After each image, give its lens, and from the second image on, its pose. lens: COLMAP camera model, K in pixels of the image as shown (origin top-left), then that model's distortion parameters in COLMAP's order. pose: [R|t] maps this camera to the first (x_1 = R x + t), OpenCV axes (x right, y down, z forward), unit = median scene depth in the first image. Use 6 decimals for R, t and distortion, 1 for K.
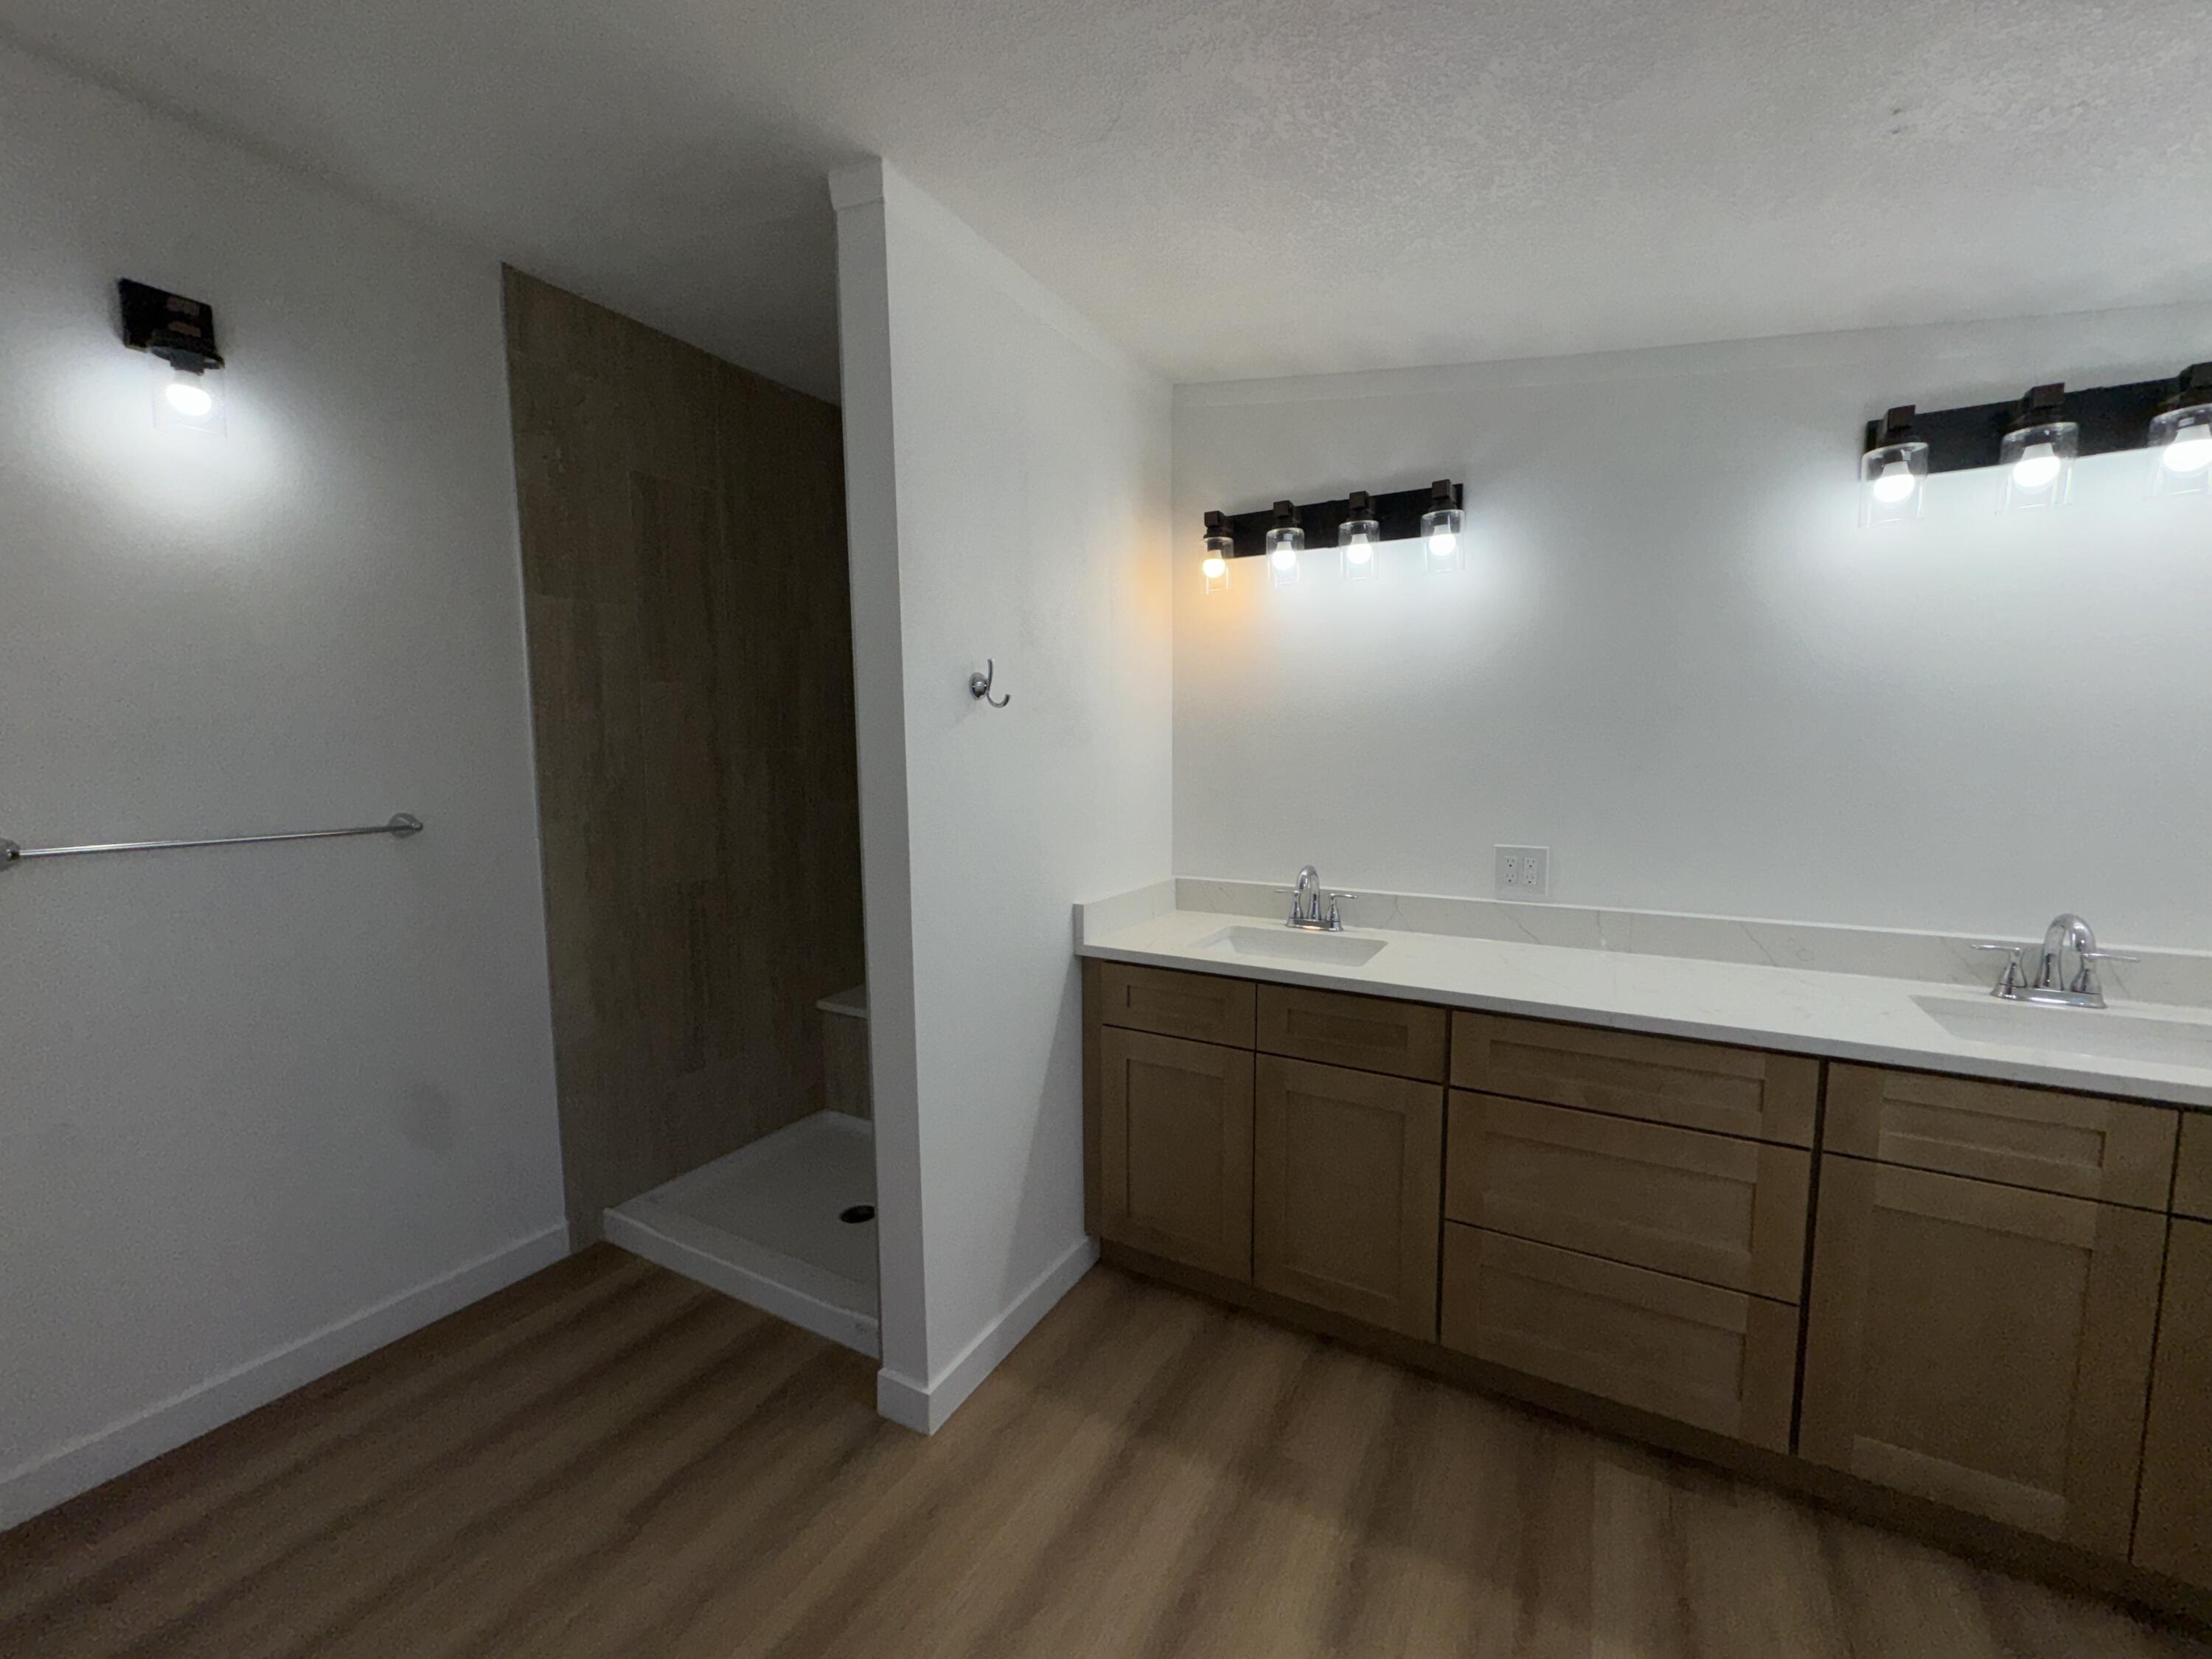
lens RADIAL K [[873.6, 0, 1106.0], [0, 873.6, 829.5], [0, 0, 1]] dist [-0.001983, -0.000096]
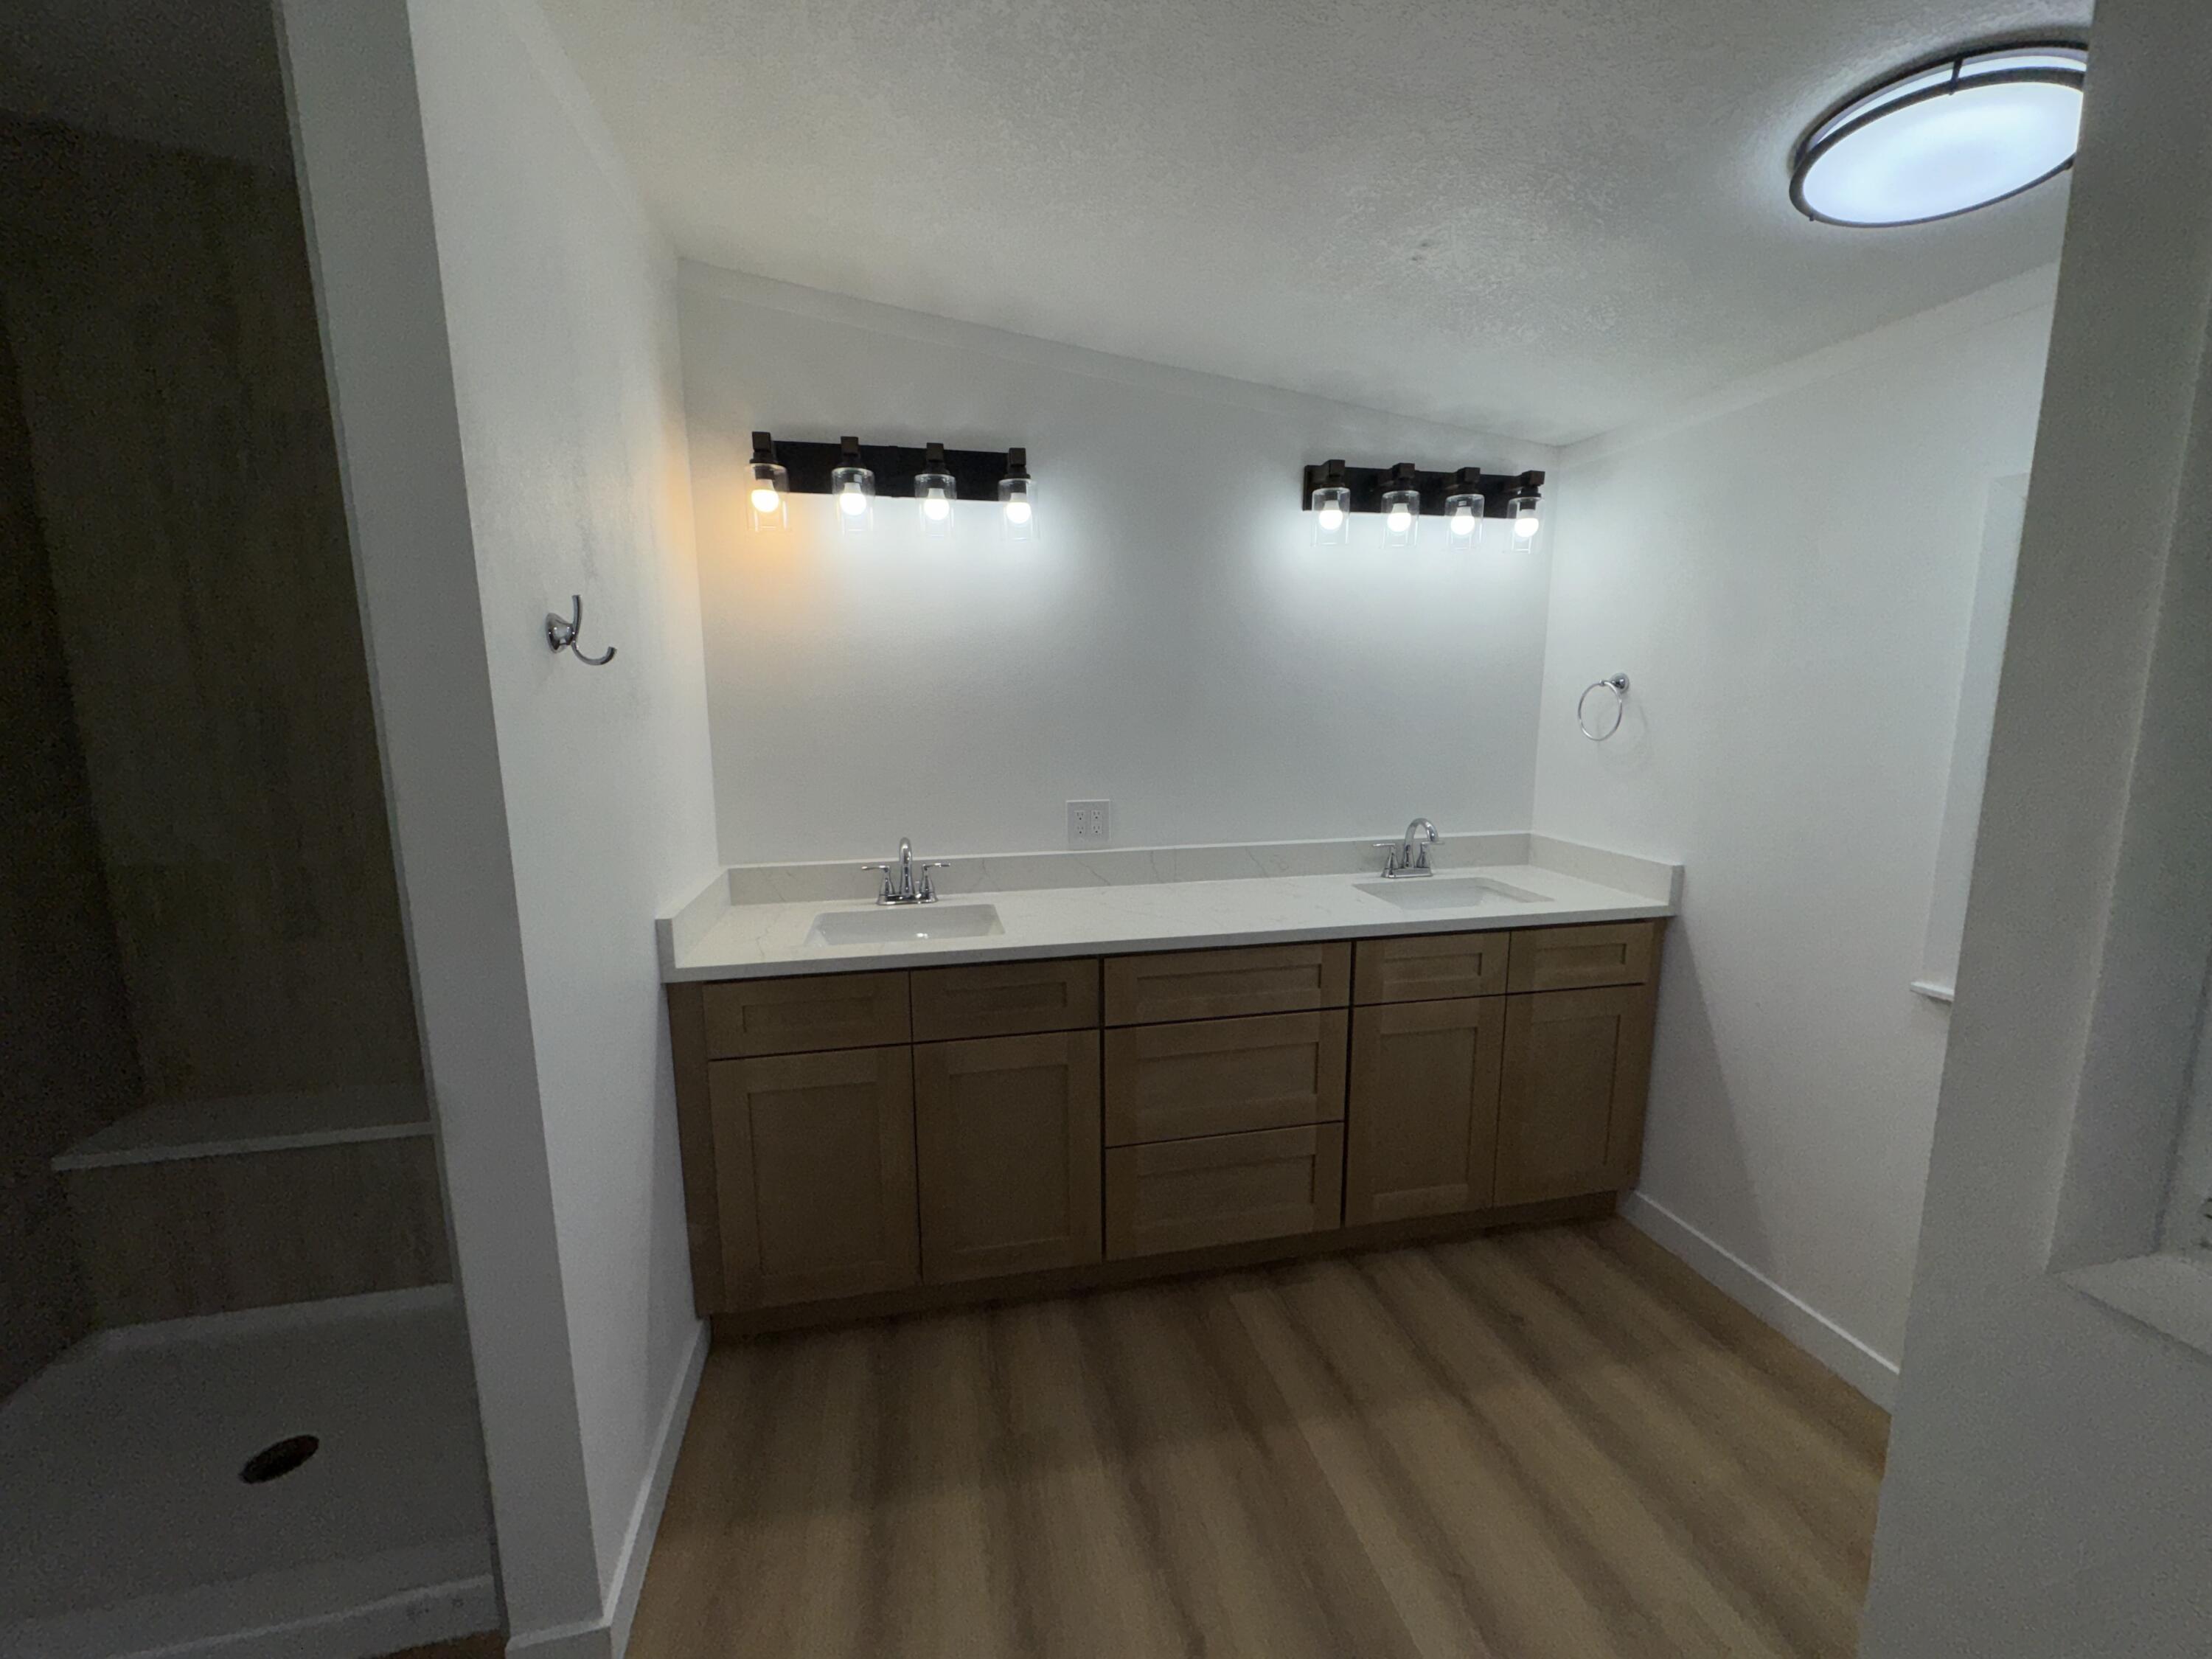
lens RADIAL K [[873.6, 0, 1106.0], [0, 873.6, 829.5], [0, 0, 1]] dist [-0.001983, -0.000096]
pose [[0.747635, -0.099034, 0.656684, -0.274201], [0.065444, 0.994992, 0.075546, -0.030396], [-0.660877, -0.013505, 0.750373, 0.177343]]
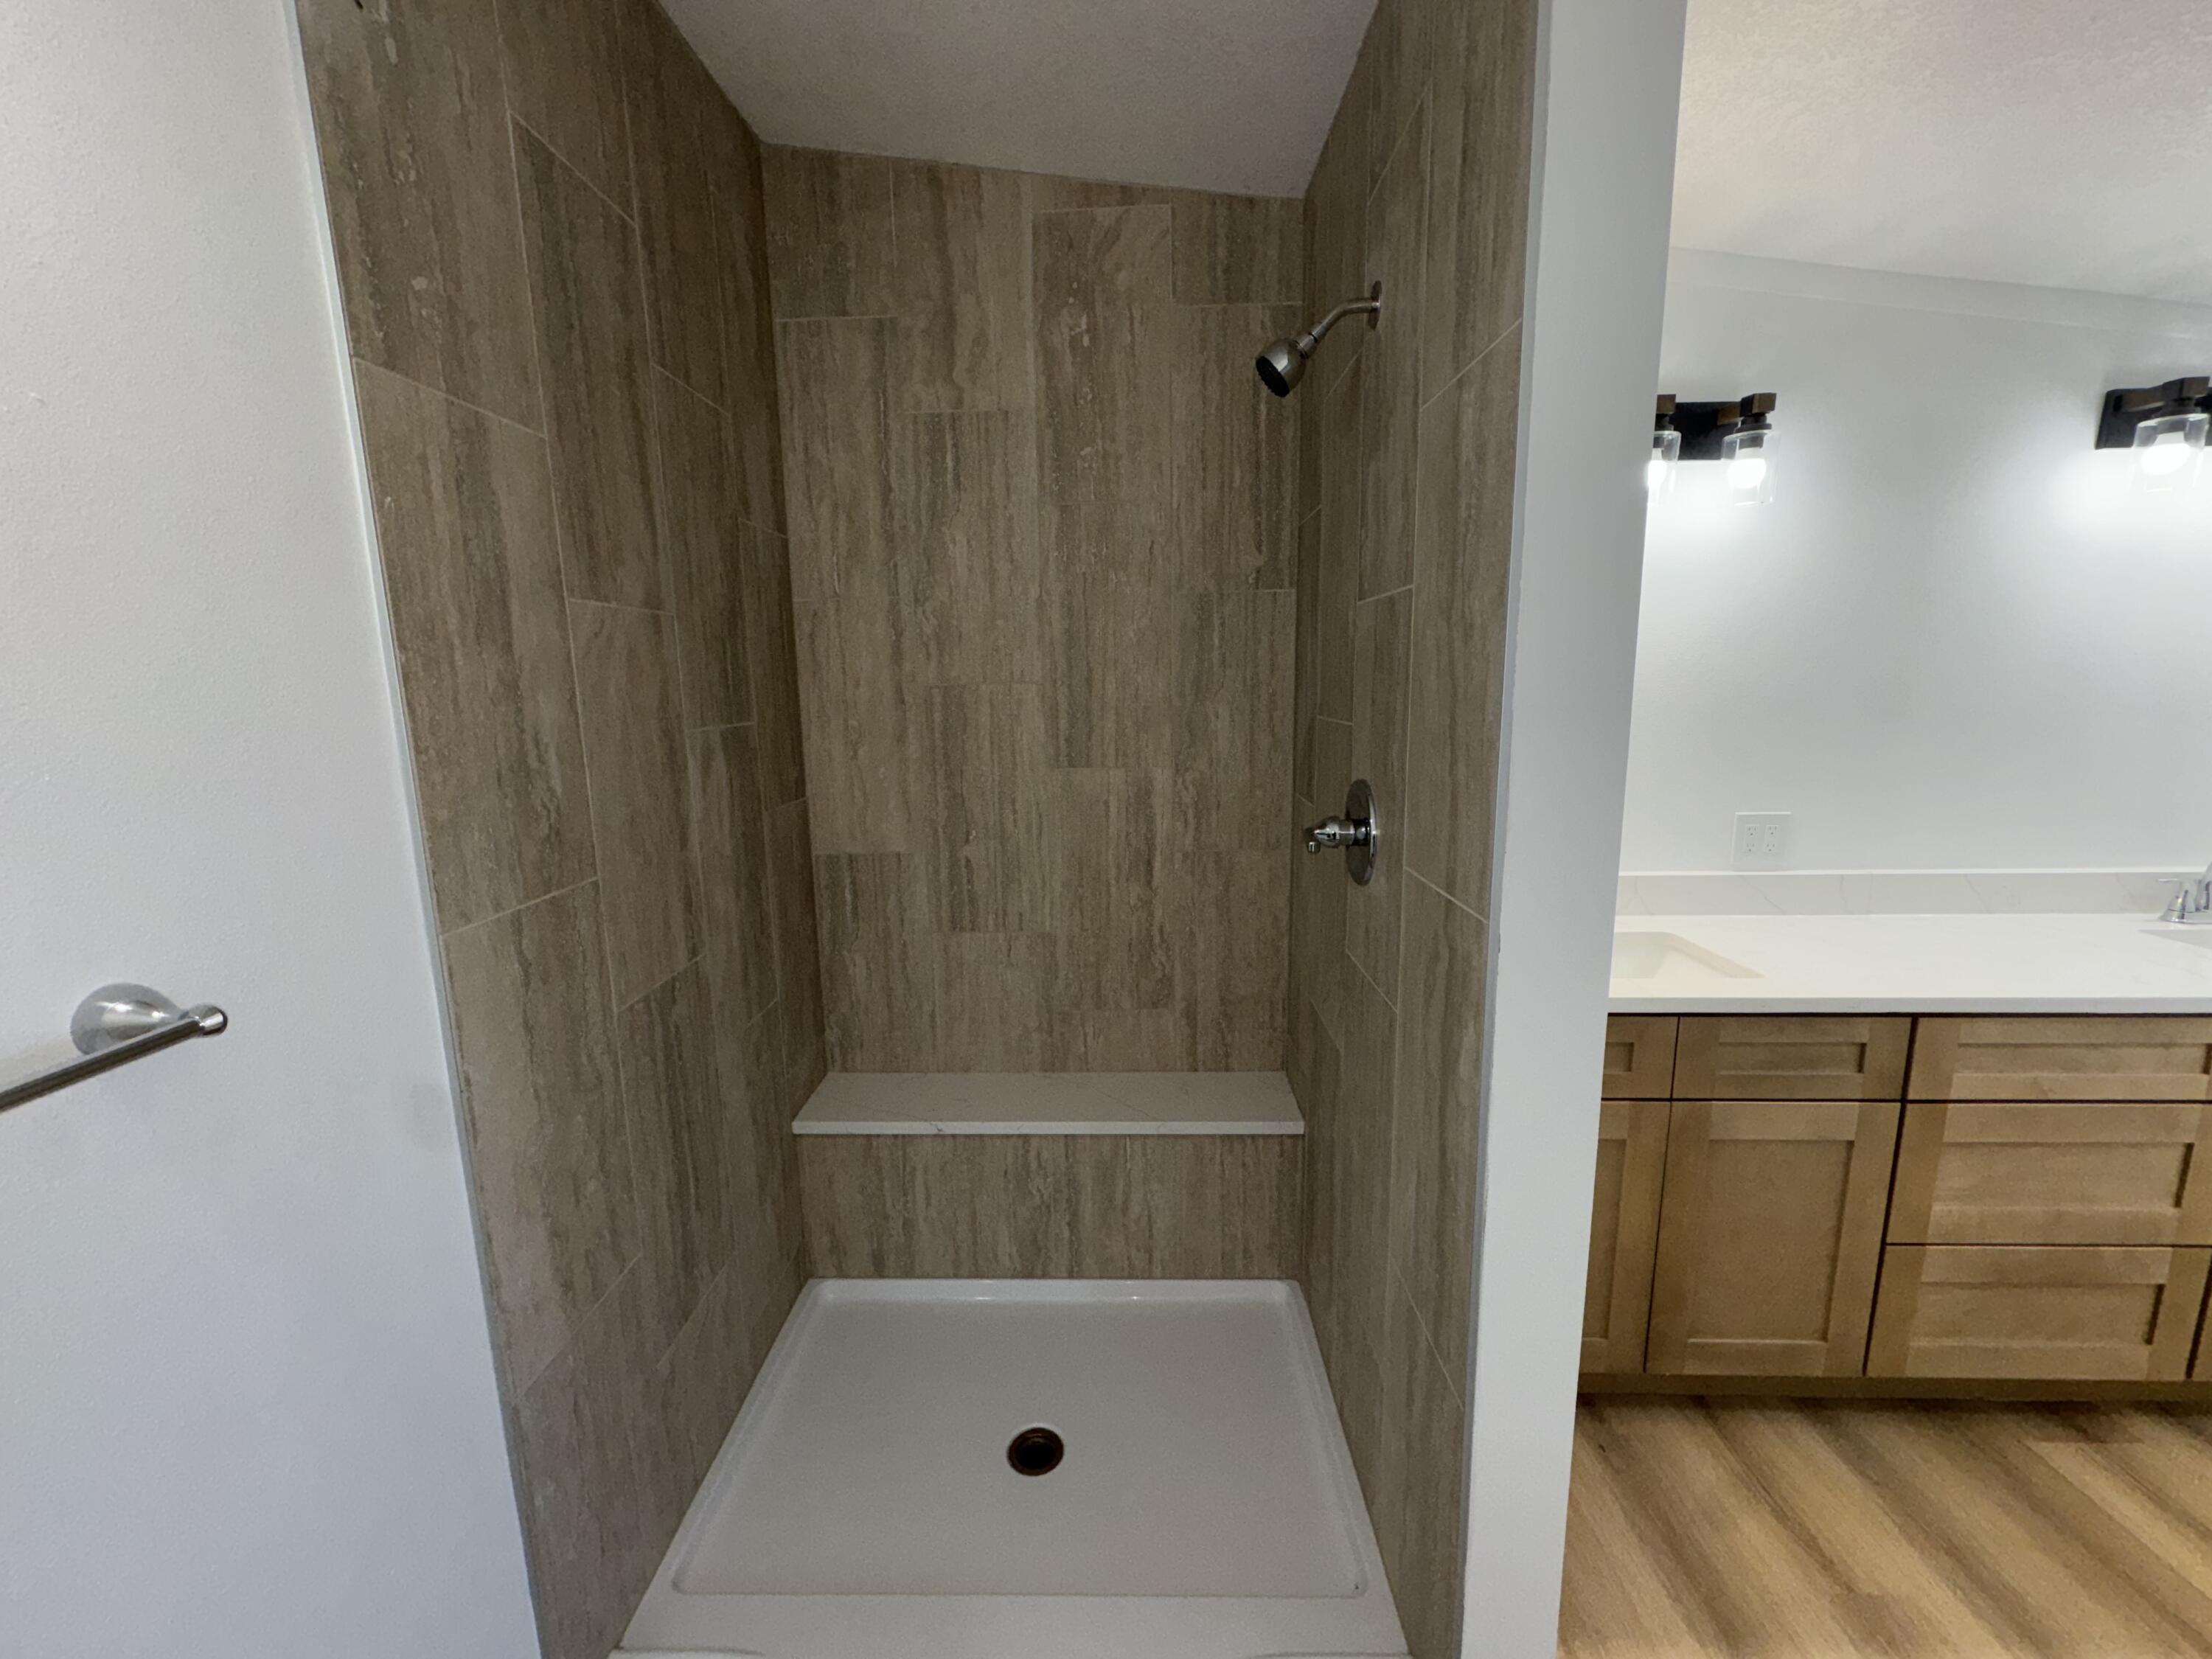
lens RADIAL K [[873.6, 0, 1106.0], [0, 873.6, 829.5], [0, 0, 1]] dist [-0.001983, -0.000096]
pose [[0.884104, -0.086131, 0.459284, -0.658987], [0.053210, 0.995029, 0.084174, -0.090186], [-0.464251, -0.049981, 0.884292, 0.572540]]
